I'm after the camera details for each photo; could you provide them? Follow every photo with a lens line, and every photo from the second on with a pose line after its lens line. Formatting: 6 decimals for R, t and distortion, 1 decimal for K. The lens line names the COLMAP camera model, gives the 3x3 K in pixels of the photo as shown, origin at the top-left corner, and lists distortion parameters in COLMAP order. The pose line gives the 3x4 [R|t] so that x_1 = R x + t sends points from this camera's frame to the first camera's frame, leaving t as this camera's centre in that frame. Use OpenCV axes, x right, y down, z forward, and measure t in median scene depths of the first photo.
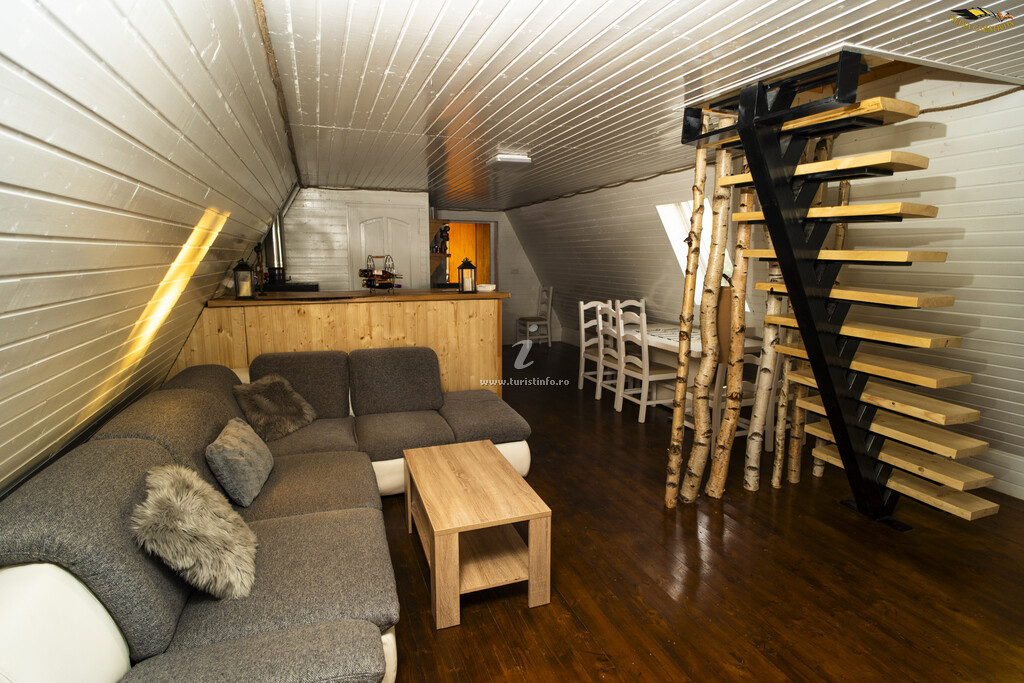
lens RADIAL K [[518.7, 0, 512.0], [0, 518.7, 341.5], [0, 0, 1]] dist [-0.005103, -0.000215]
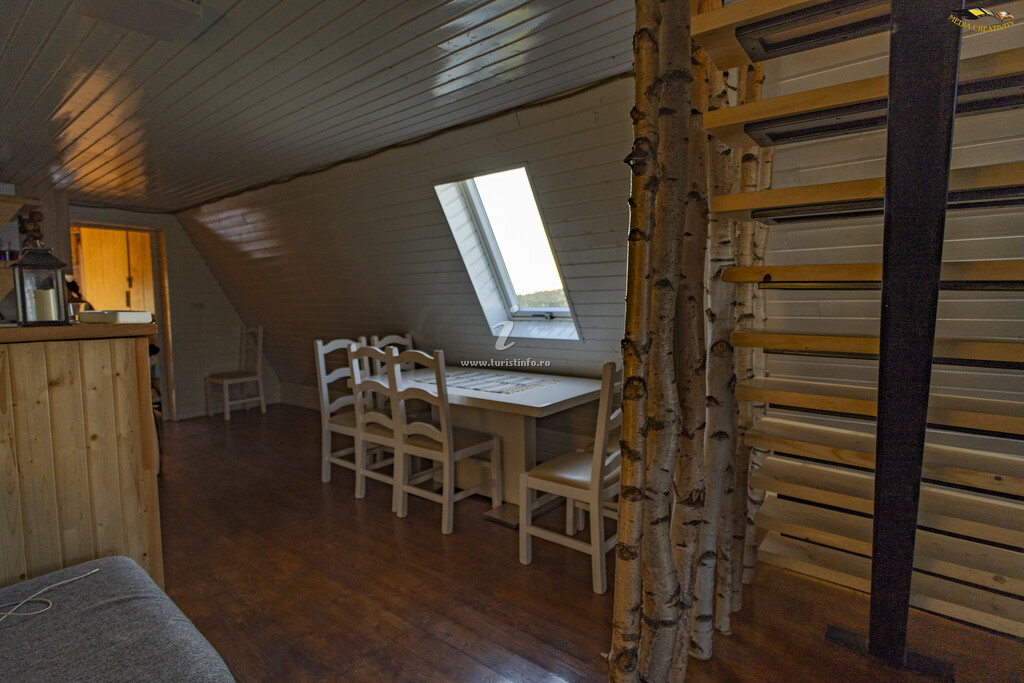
lens RADIAL K [[518.7, 0, 512.0], [0, 518.7, 341.5], [0, 0, 1]] dist [-0.005103, -0.000215]
pose [[0.860048, -0.051033, 0.507655, 0.019455], [0.094889, 0.993625, -0.060870, -0.017662], [-0.501312, 0.100522, 0.859408, 0.376412]]
